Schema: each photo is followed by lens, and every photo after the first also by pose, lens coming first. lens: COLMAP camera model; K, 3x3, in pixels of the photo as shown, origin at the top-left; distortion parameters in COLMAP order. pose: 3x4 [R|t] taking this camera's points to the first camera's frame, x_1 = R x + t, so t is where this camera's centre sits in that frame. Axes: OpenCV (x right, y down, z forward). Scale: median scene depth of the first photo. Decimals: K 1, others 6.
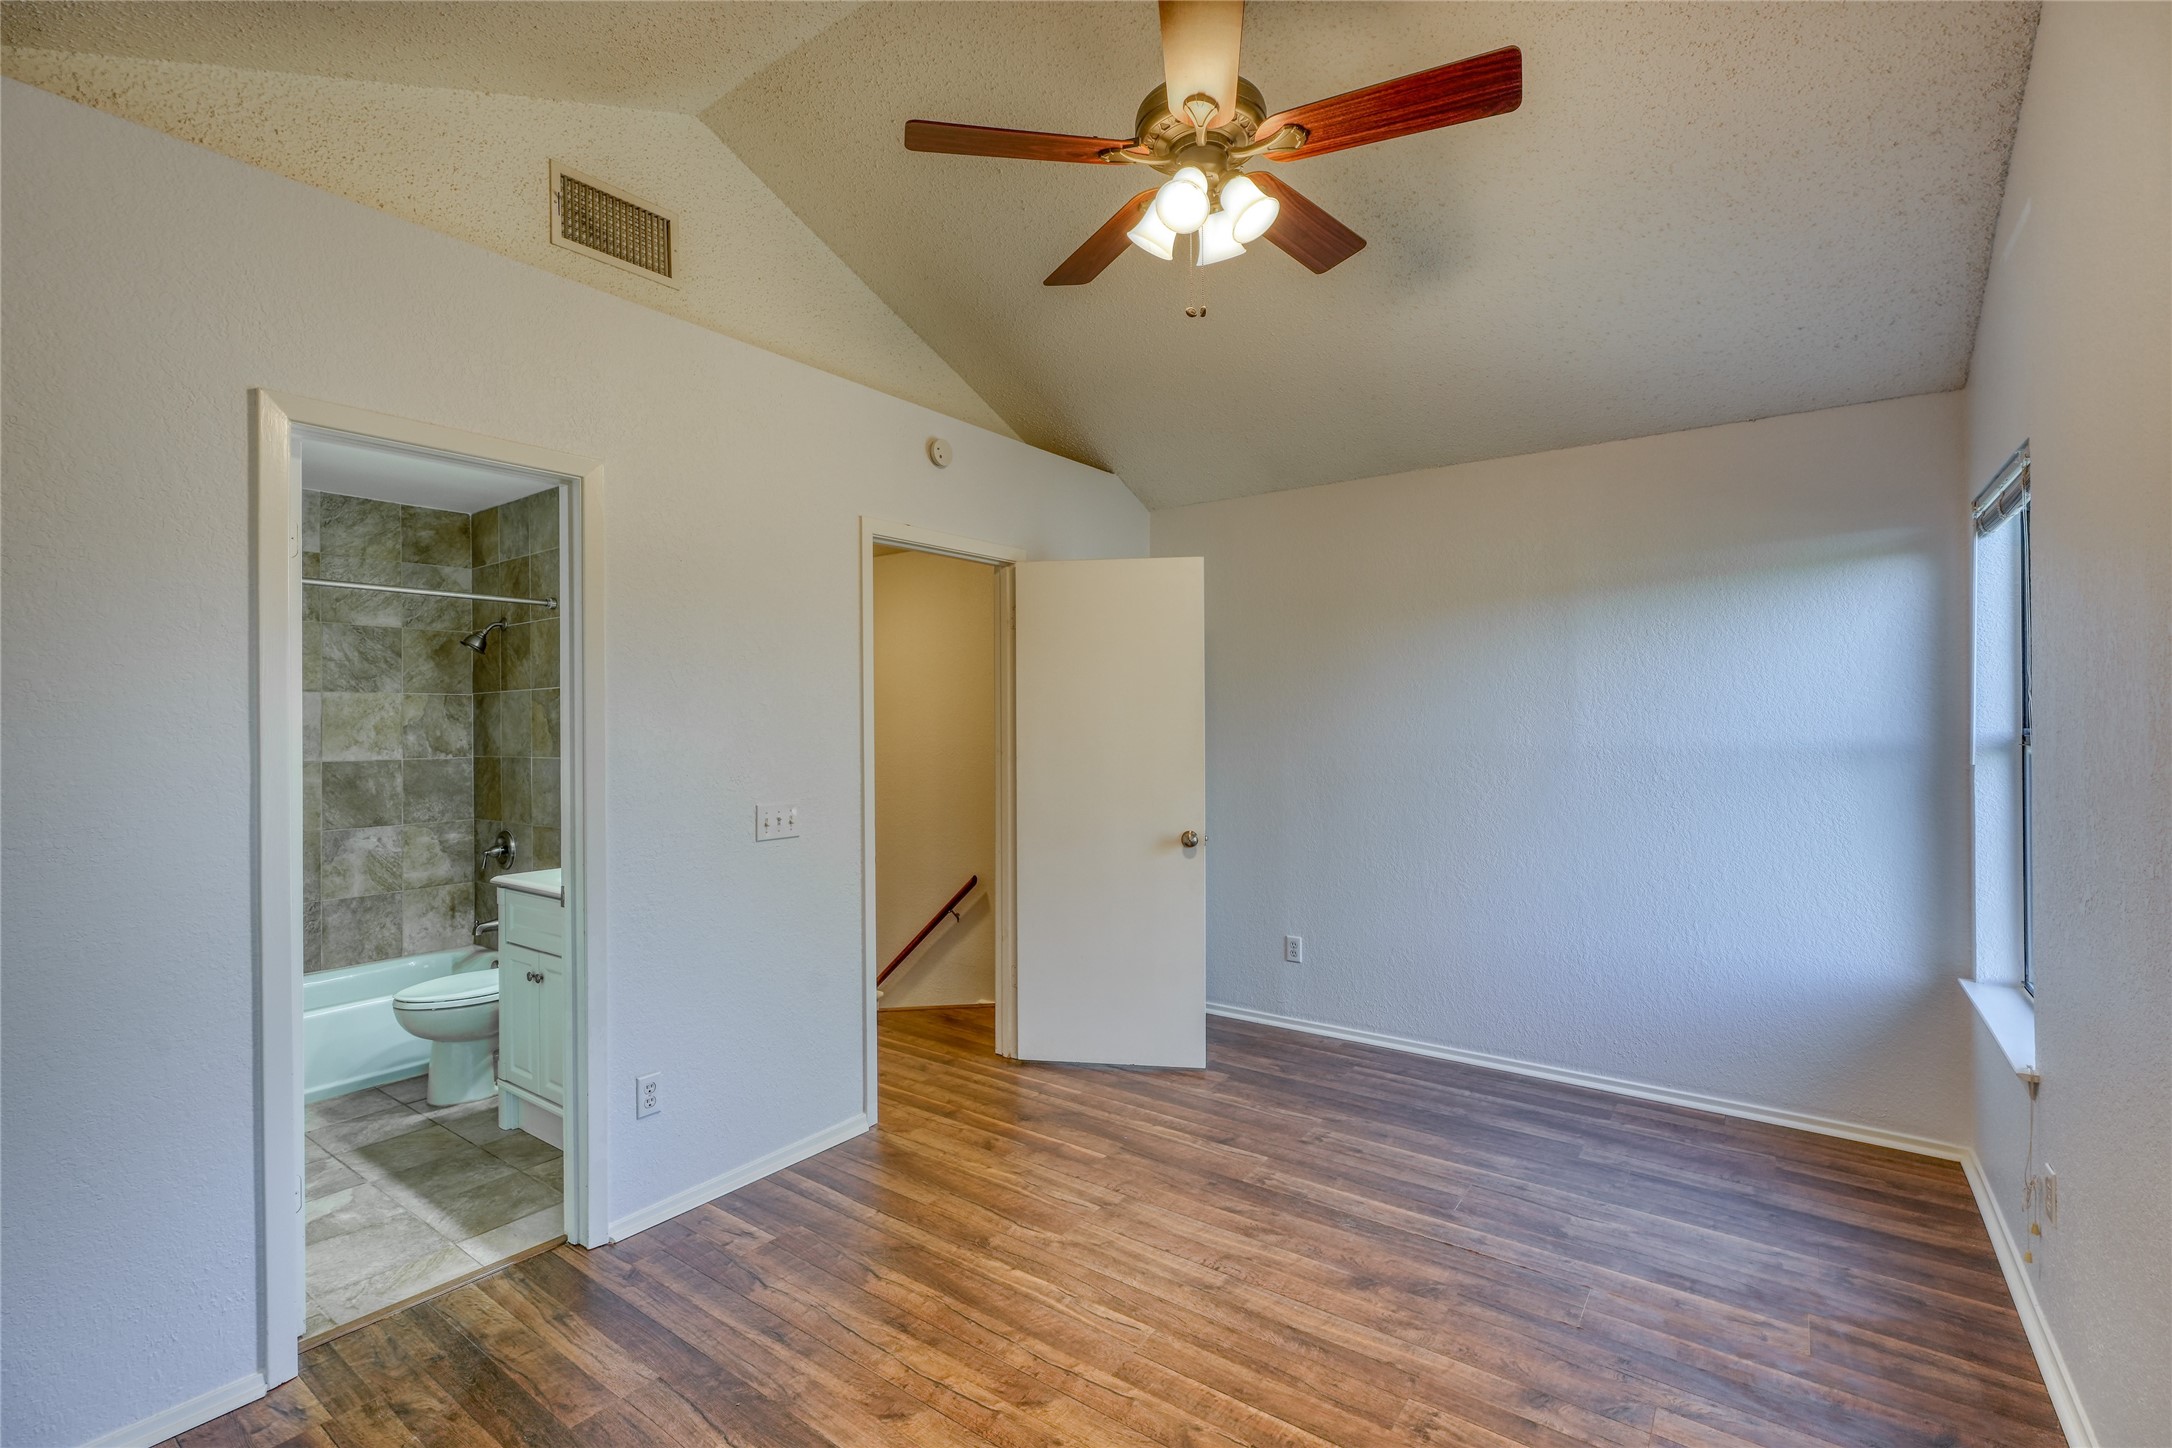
lens RADIAL K [[978.9, 0, 1080.8], [0, 978.9, 721.6], [0, 0, 1]] dist [0.001518, 0.000765]
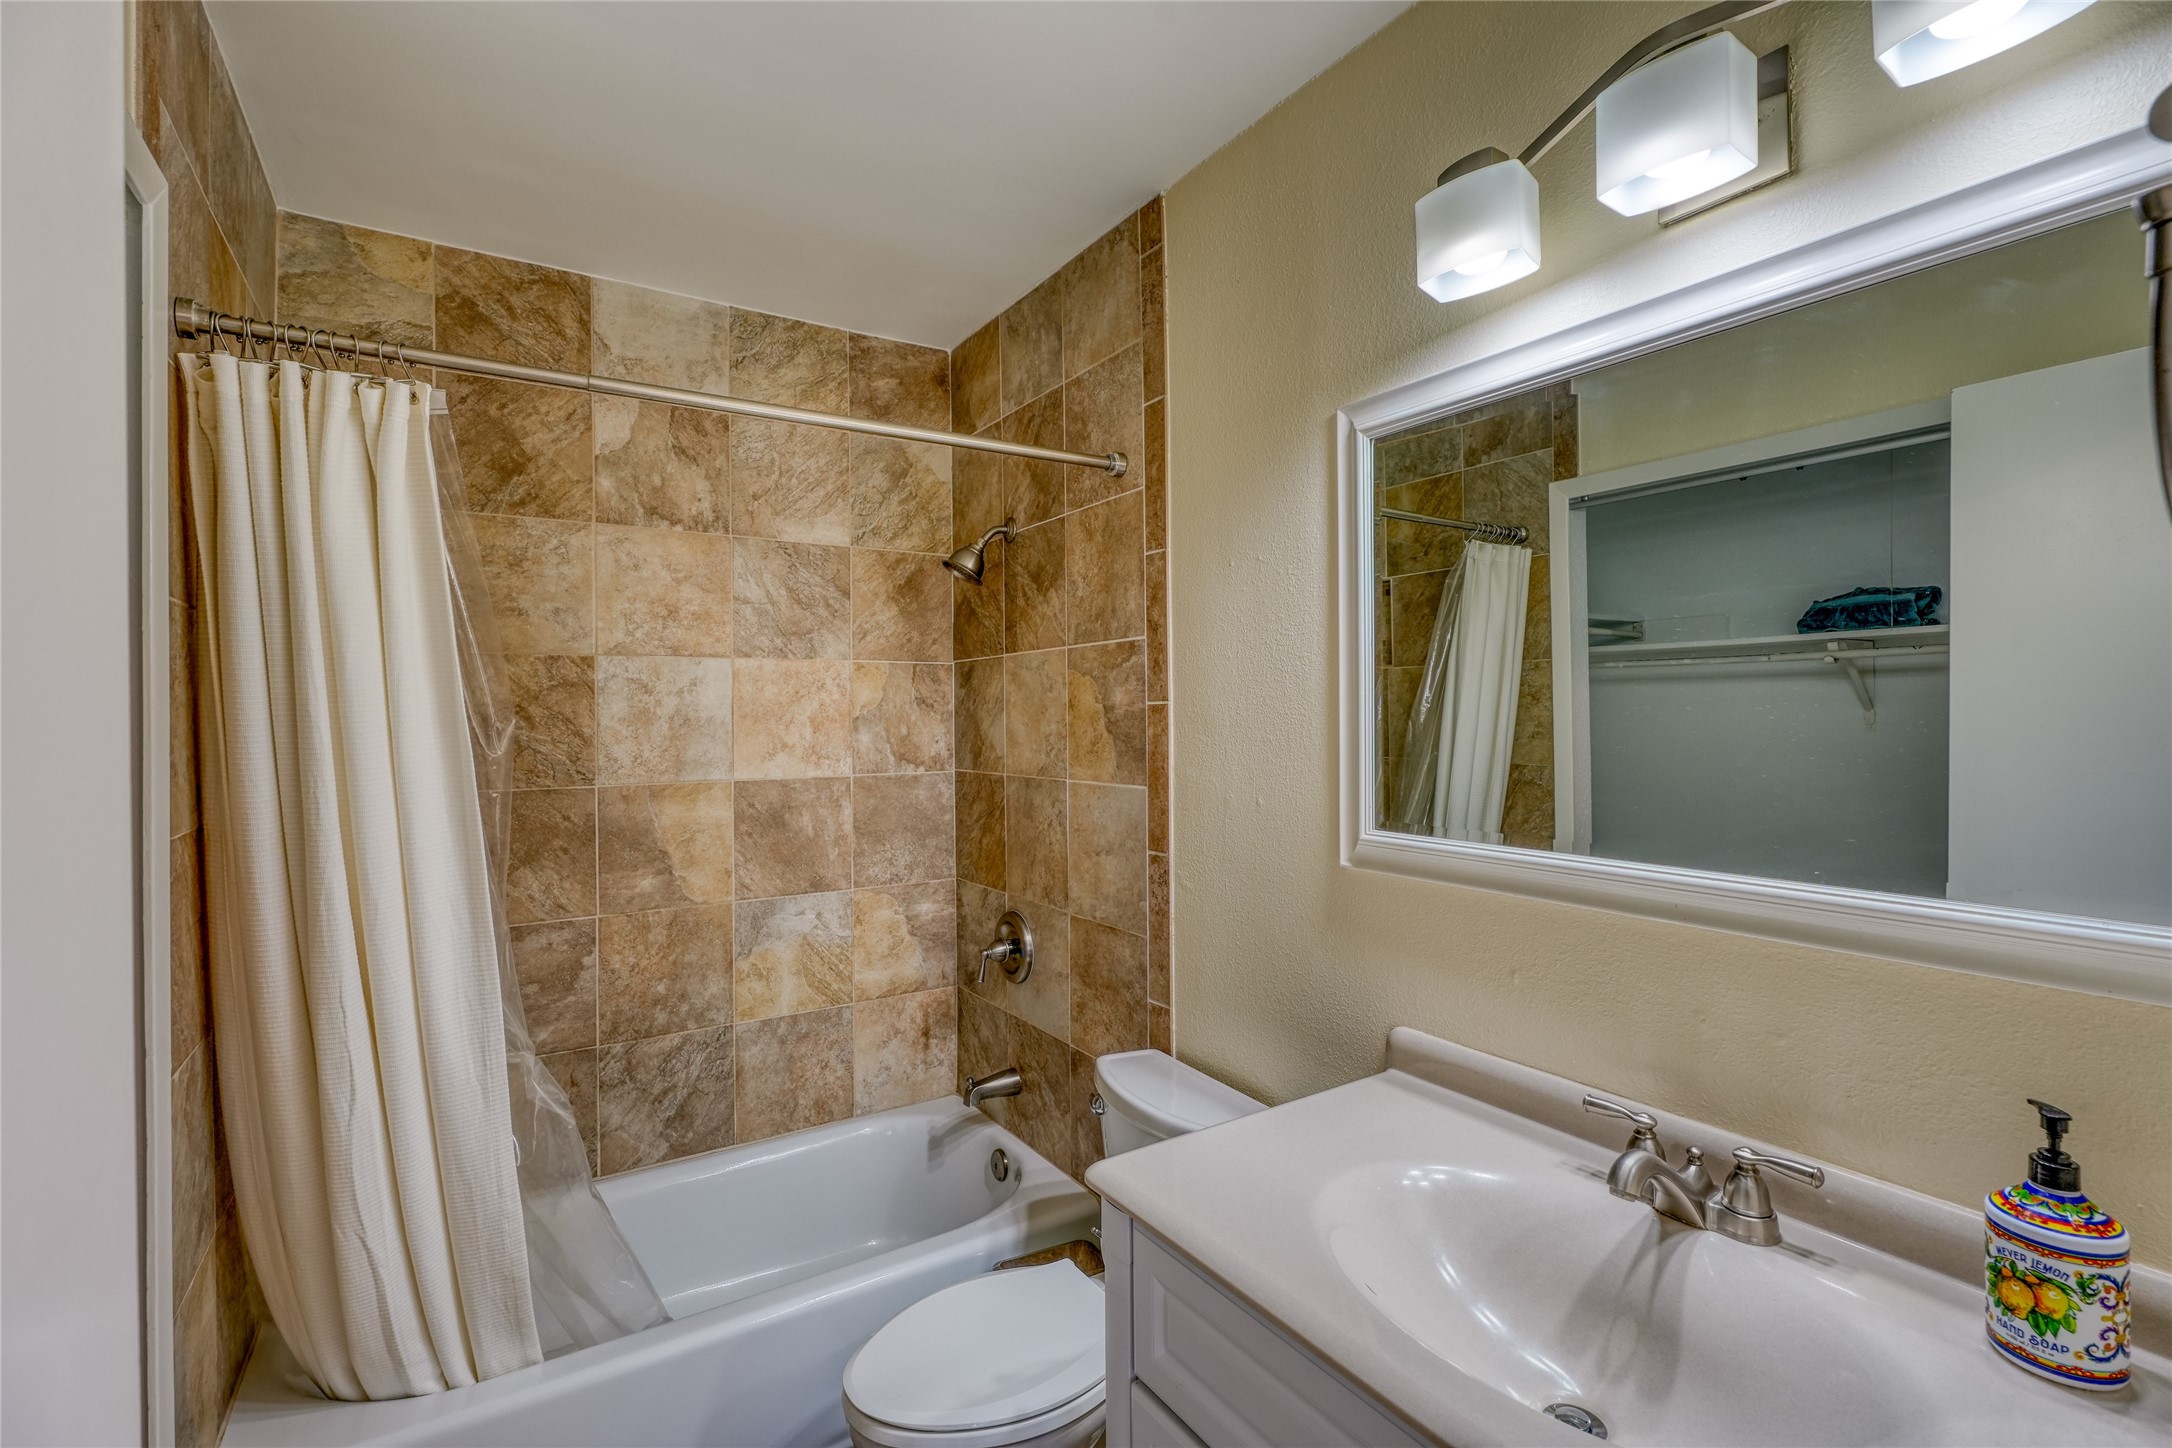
lens RADIAL K [[978.9, 0, 1080.8], [0, 978.9, 721.6], [0, 0, 1]] dist [0.001518, 0.000765]
pose [[0.934265, 0.004065, -0.356557, -0.361423], [0.000597, 0.999916, 0.012966, -0.000607], [0.356580, -0.012327, 0.934184, 0.510437]]
